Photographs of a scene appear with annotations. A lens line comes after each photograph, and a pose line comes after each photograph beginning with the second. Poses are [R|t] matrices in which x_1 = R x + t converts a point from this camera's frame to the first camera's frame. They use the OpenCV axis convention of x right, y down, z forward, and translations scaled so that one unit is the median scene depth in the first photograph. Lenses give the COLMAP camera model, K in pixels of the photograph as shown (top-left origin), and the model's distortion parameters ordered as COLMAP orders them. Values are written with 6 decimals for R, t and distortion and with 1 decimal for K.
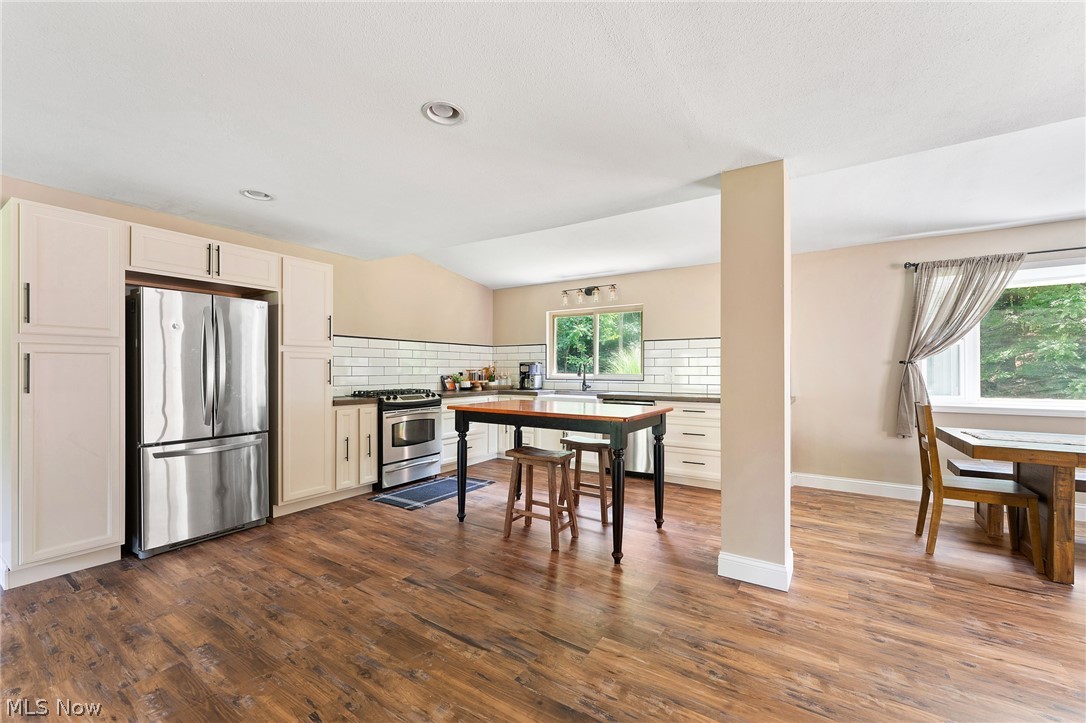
lens RADIAL K [[438.5, 0, 540.3], [0, 438.5, 368.4], [0, 0, 1]] dist [0.001141, 0.000293]
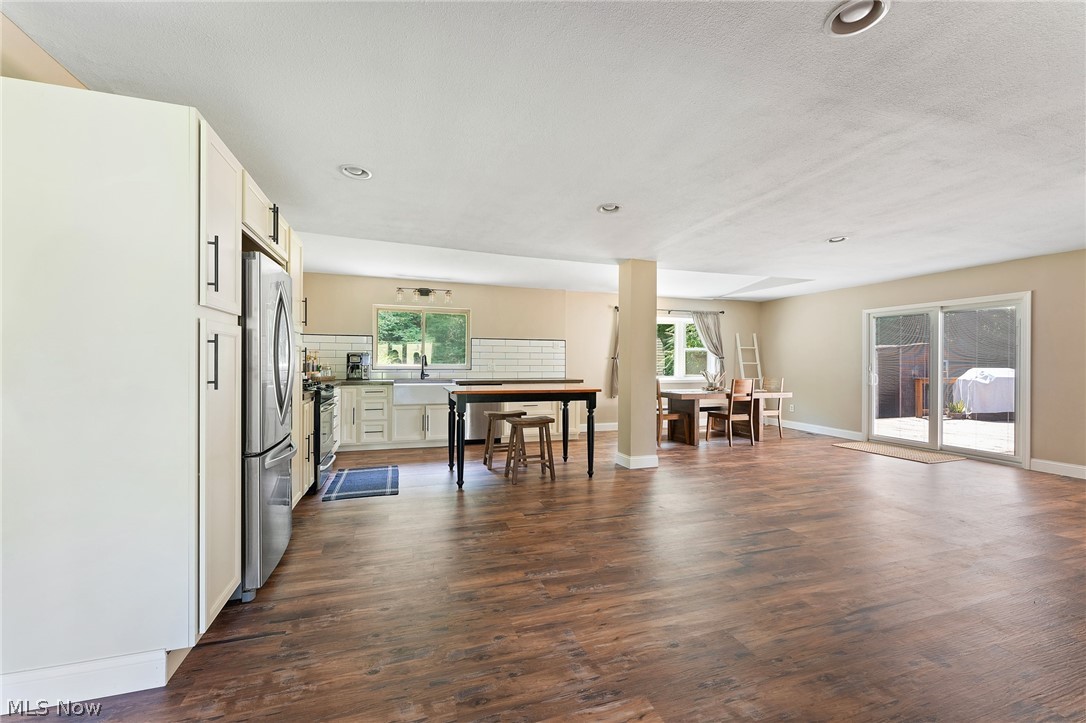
lens RADIAL K [[438.5, 0, 533.8], [0, 438.5, 361.5], [0, 0, 1]] dist [0.001141, 0.000293]
pose [[0.622644, 0.004999, 0.782489, -0.845126], [-0.008290, 0.999966, 0.000208, 0.002882], [-0.782461, -0.006617, 0.622664, 0.087662]]
